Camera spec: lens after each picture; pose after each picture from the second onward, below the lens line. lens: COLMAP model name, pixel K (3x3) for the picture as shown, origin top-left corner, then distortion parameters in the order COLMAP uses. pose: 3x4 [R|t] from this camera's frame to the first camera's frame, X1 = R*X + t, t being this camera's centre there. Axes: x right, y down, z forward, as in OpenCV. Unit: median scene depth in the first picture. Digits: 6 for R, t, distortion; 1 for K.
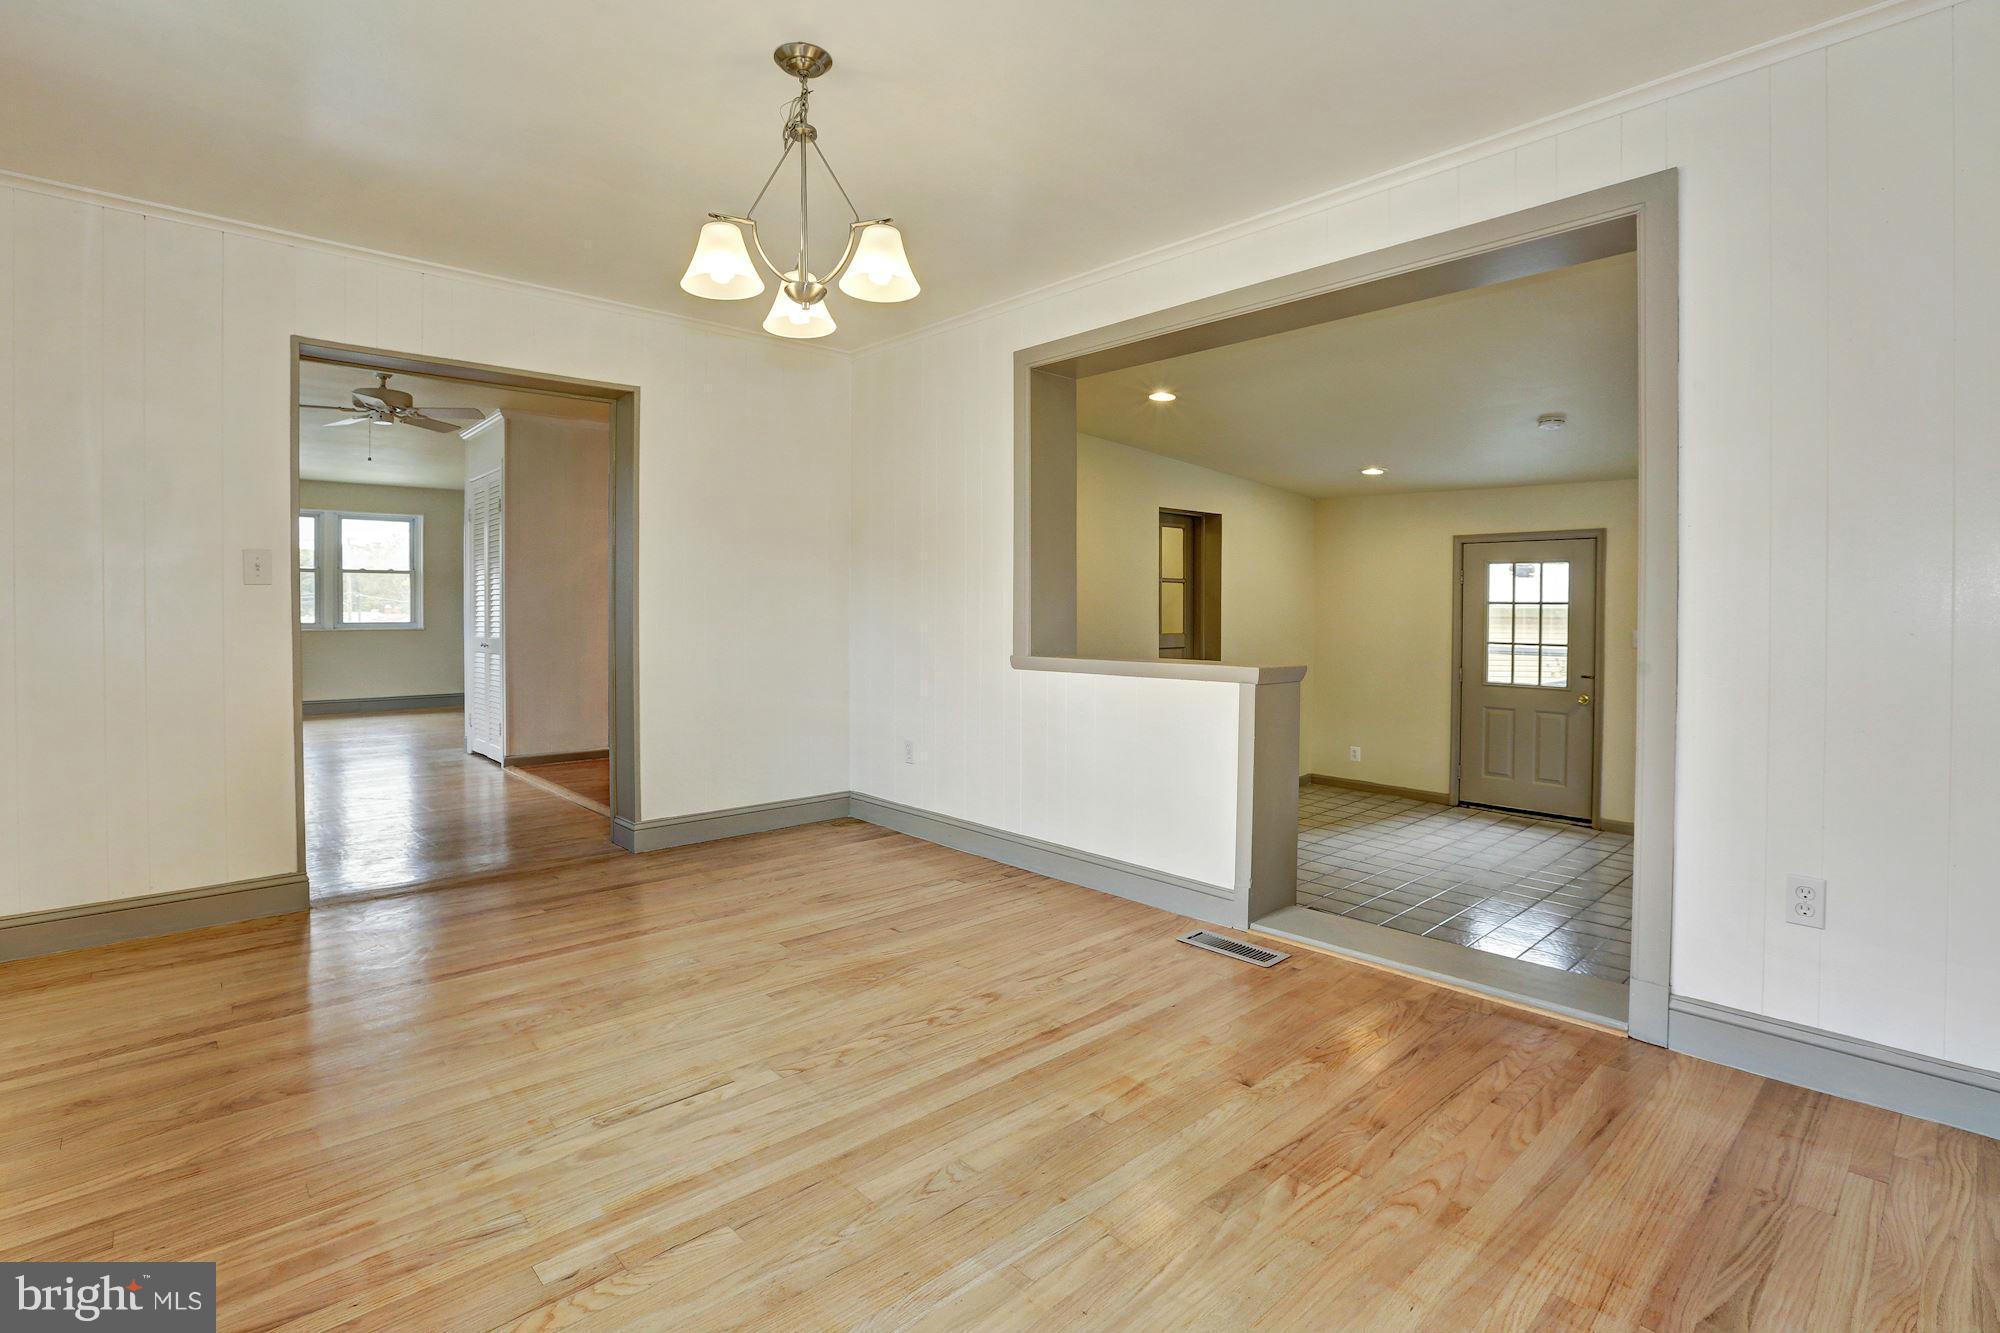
lens RADIAL K [[954.5, 0, 993.8], [0, 954.5, 651.9], [0, 0, 1]] dist [-0.031818, 0.004682]
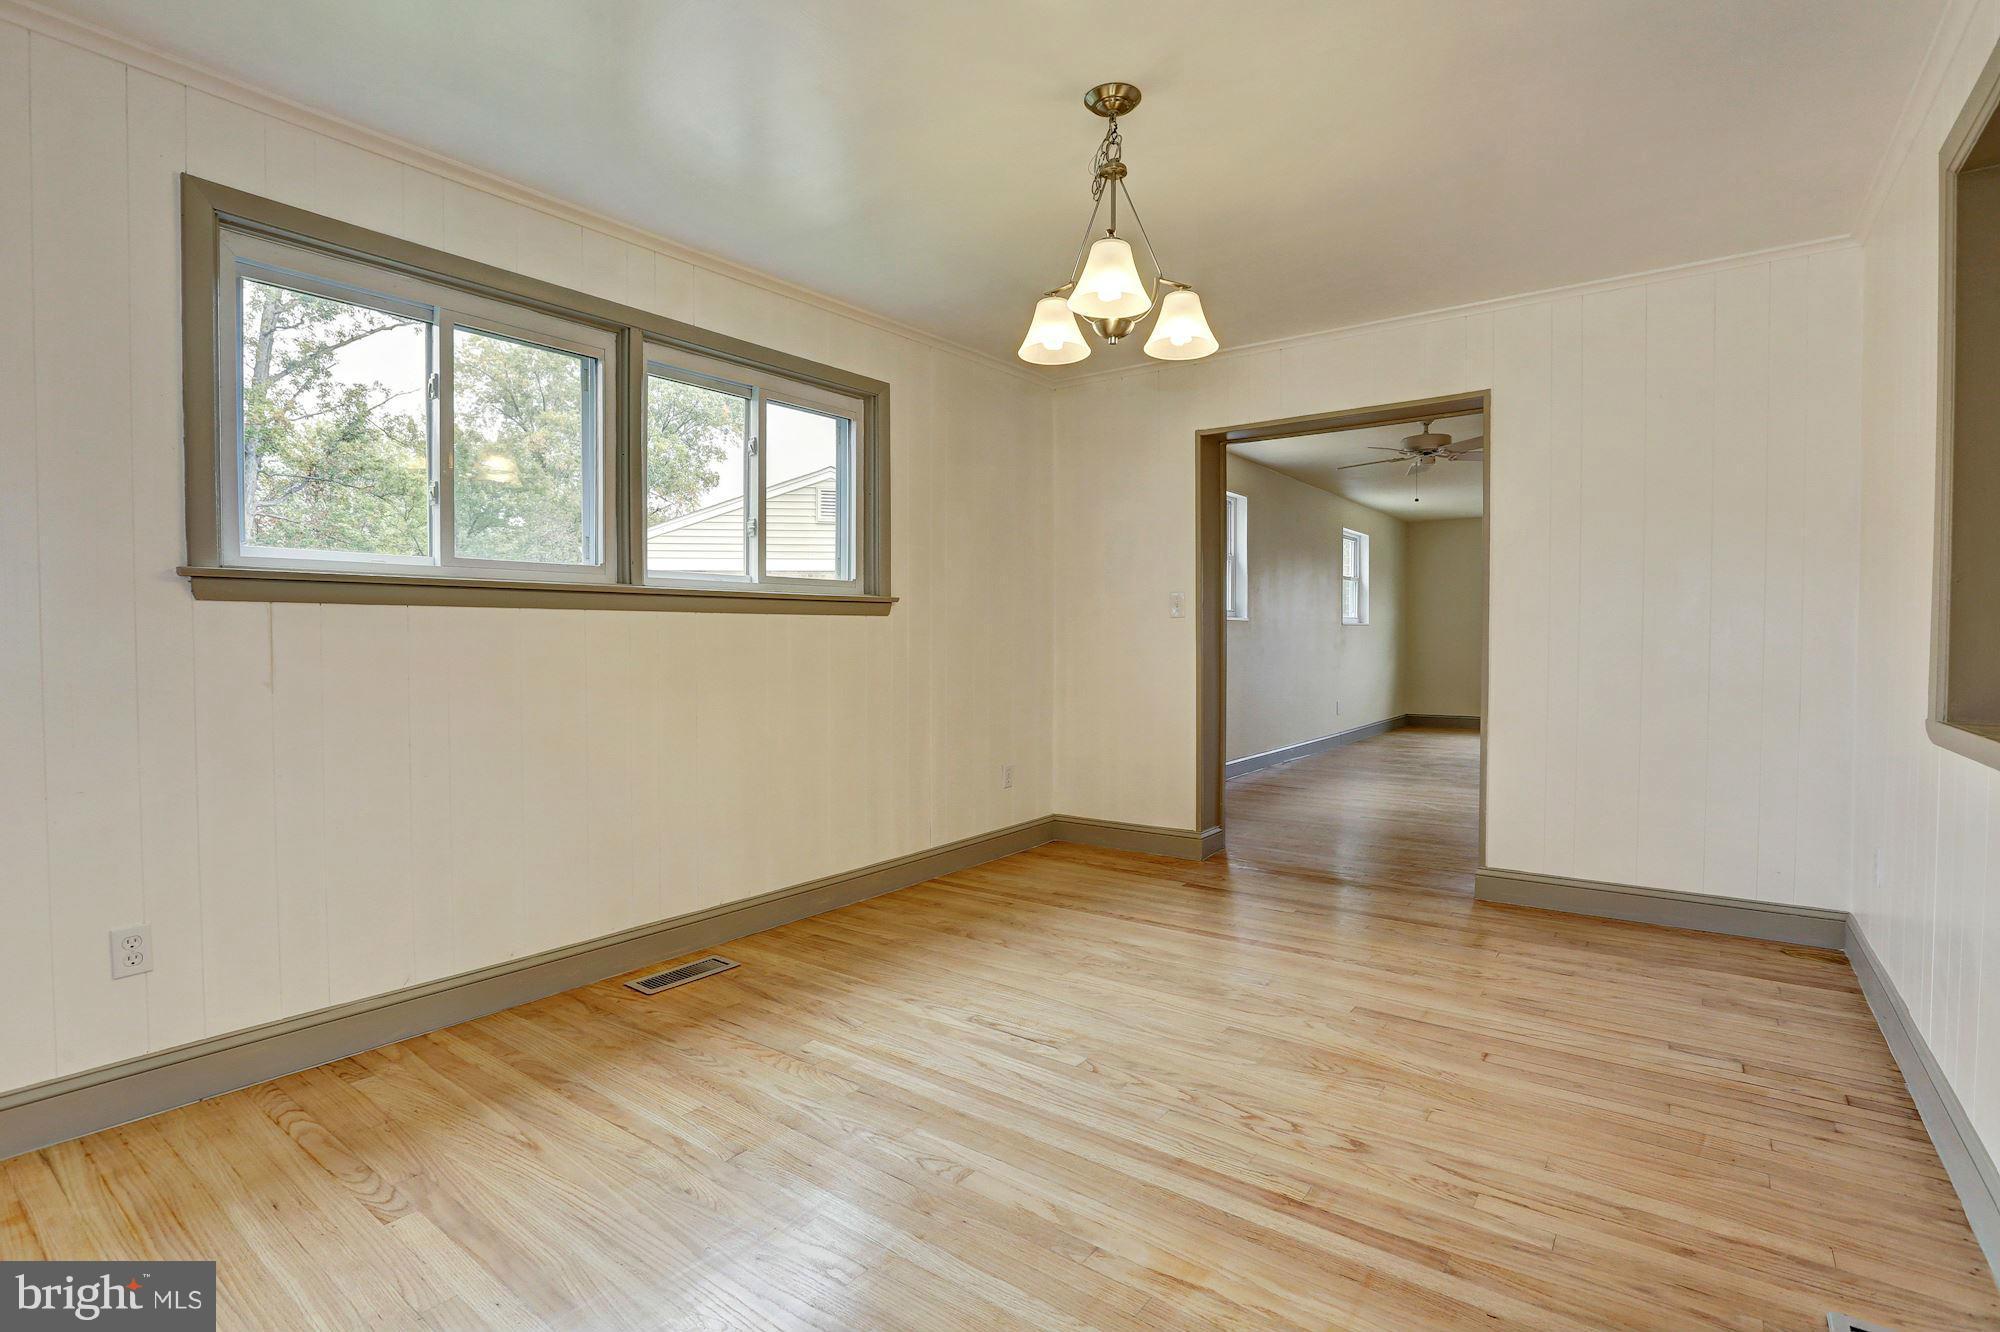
lens RADIAL K [[954.5, 0, 989.8], [0, 954.5, 660.6], [0, 0, 1]] dist [-0.031818, 0.004682]
pose [[0.167256, 0.019468, -0.985721, 0.716461], [-0.034300, 0.999315, 0.013917, -0.023718], [0.985317, 0.031483, 0.167809, 0.611435]]
